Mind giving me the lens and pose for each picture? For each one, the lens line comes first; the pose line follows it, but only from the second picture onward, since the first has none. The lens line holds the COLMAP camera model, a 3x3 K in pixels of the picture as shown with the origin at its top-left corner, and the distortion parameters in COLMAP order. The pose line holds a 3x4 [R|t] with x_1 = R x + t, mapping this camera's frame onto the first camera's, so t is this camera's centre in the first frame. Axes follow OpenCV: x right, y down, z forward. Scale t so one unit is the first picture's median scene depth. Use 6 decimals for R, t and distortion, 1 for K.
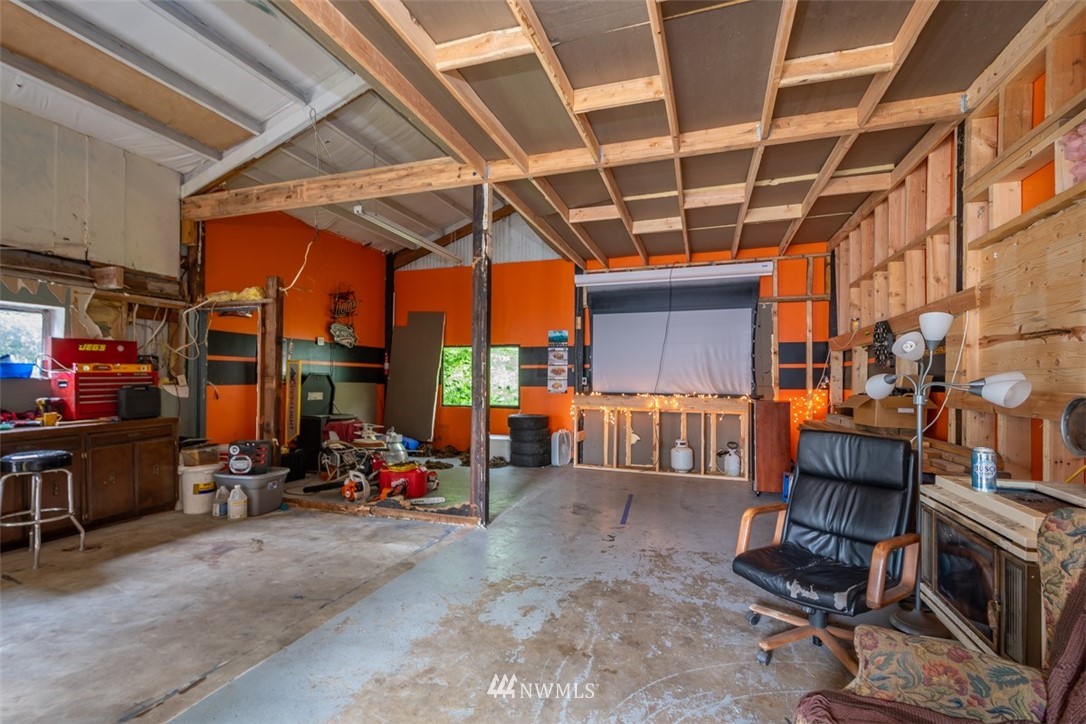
lens RADIAL K [[485.1, 0, 543.9], [0, 485.1, 369.5], [0, 0, 1]] dist [0.004624, -0.000021]
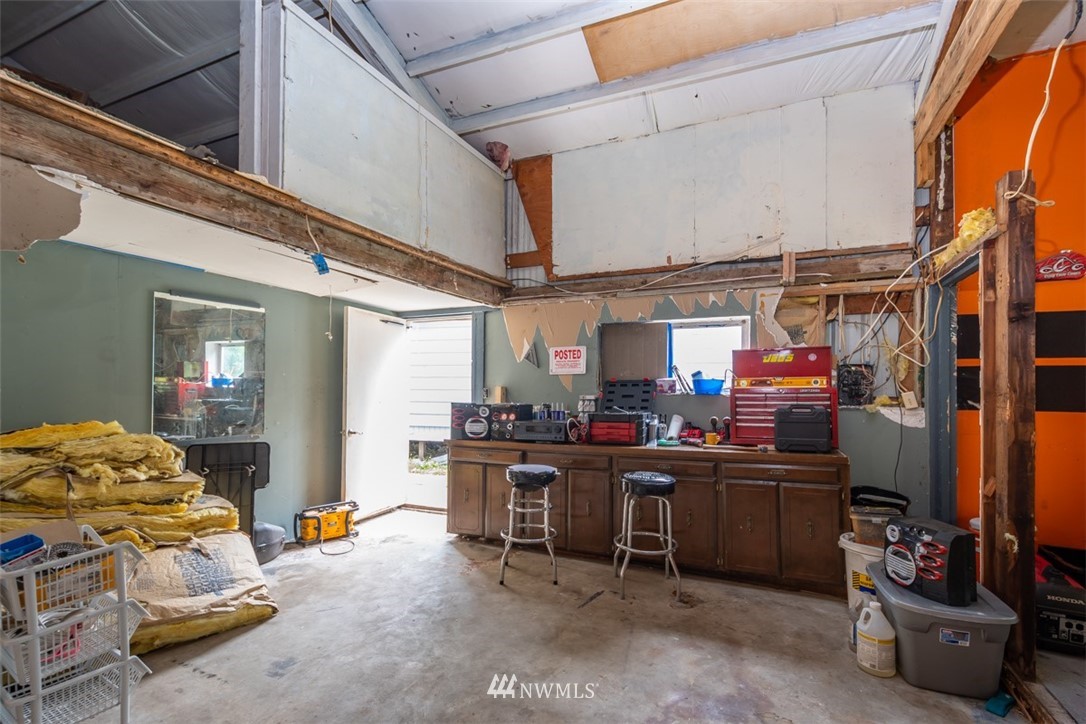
lens RADIAL K [[485.1, 0, 556.5], [0, 485.1, 383.1], [0, 0, 1]] dist [0.004624, -0.000021]
pose [[-0.101473, -0.017093, -0.994691, -0.069044], [0.008678, 0.999799, -0.018066, 0.008377], [0.994800, -0.010466, -0.101304, 0.682540]]
